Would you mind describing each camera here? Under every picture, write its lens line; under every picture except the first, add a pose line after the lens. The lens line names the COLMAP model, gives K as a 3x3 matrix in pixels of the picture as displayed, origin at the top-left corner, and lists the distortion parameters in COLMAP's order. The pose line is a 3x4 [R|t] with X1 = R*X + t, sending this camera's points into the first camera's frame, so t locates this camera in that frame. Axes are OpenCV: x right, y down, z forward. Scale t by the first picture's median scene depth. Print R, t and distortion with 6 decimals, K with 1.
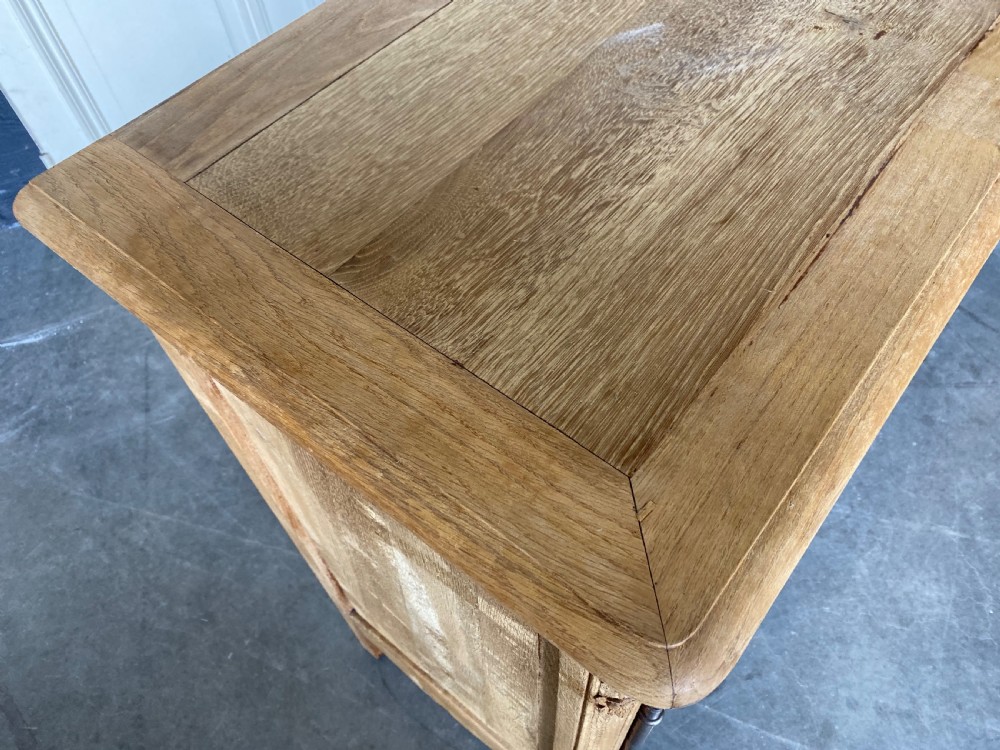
lens RADIAL K [[777.2, 0, 500.9], [0, 777.2, 377.2], [0, 0, 1]] dist [0.009765, -0.003299]
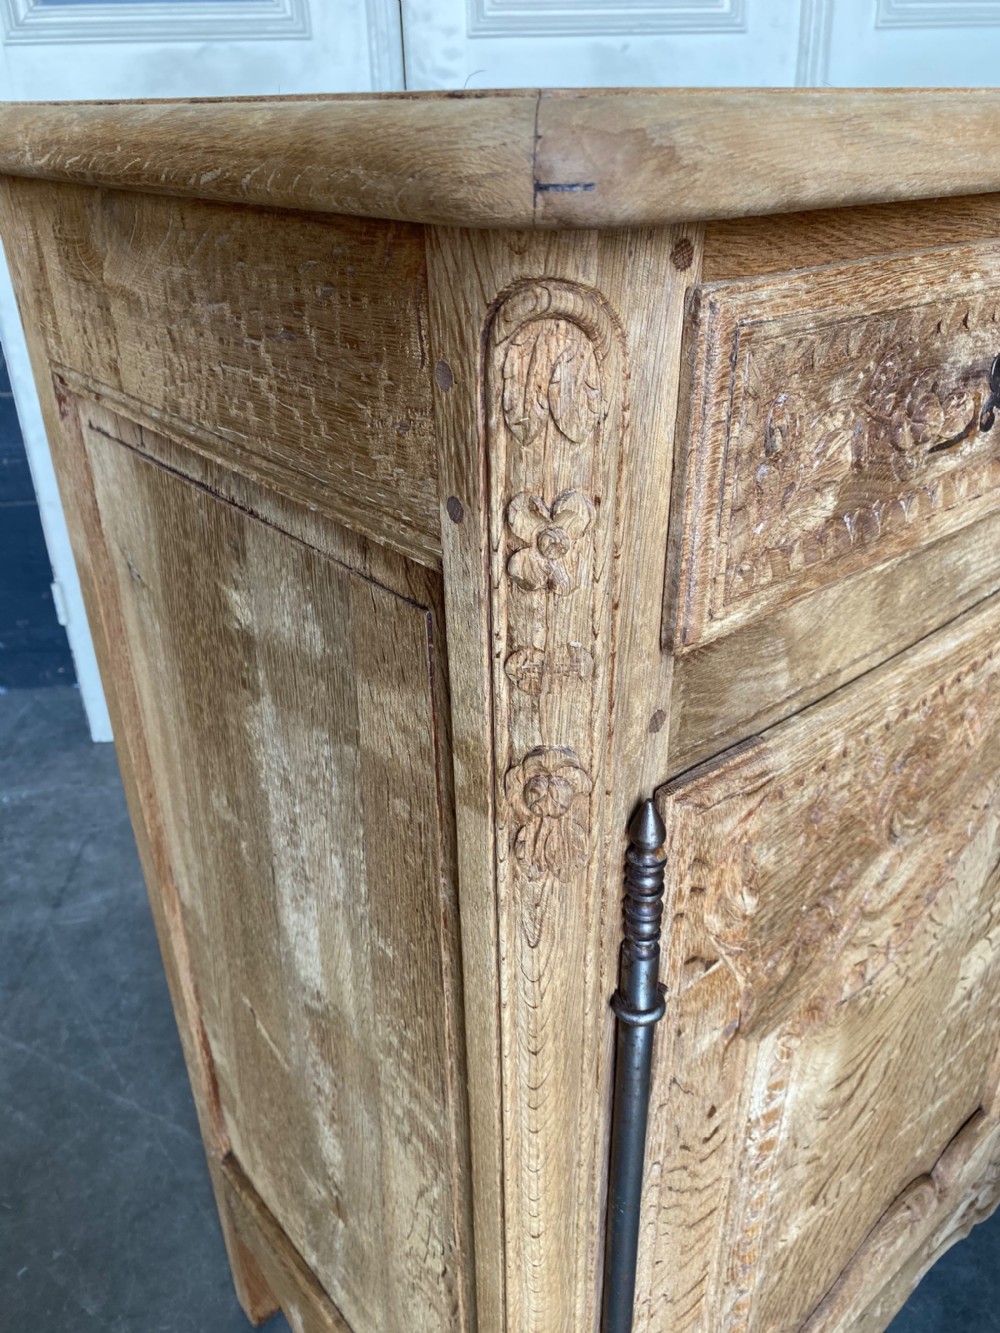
lens RADIAL K [[1036.0, 0, 494.8], [0, 1036.0, 659.3], [0, 0, 1]] dist [0.009765, -0.003299]
pose [[0.979540, 0.116374, -0.164192, 0.193434], [-0.178818, 0.877612, -0.444772, 0.579220], [0.092337, 0.465032, 0.880465, 0.299927]]
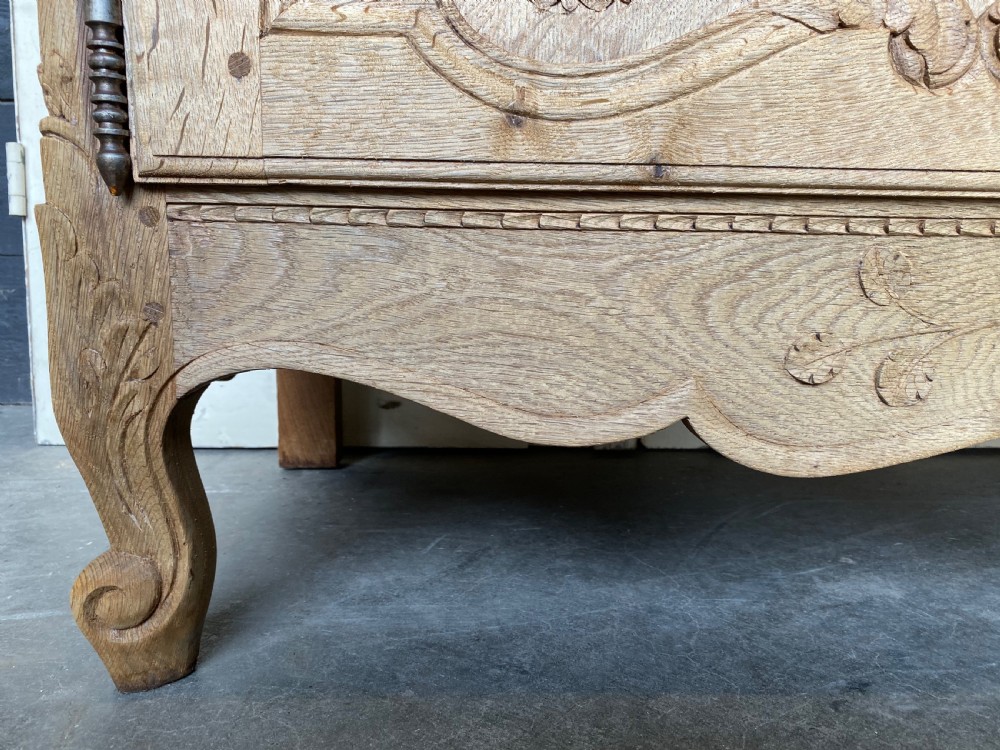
lens RADIAL K [[777.2, 0, 496.6], [0, 777.2, 374.0], [0, 0, 1]] dist [0.009765, -0.003299]
pose [[0.949063, 0.098295, -0.299363, -0.390205], [-0.285883, 0.668102, -0.686958, 0.194885], [0.132481, 0.737549, 0.662171, 2.424858]]
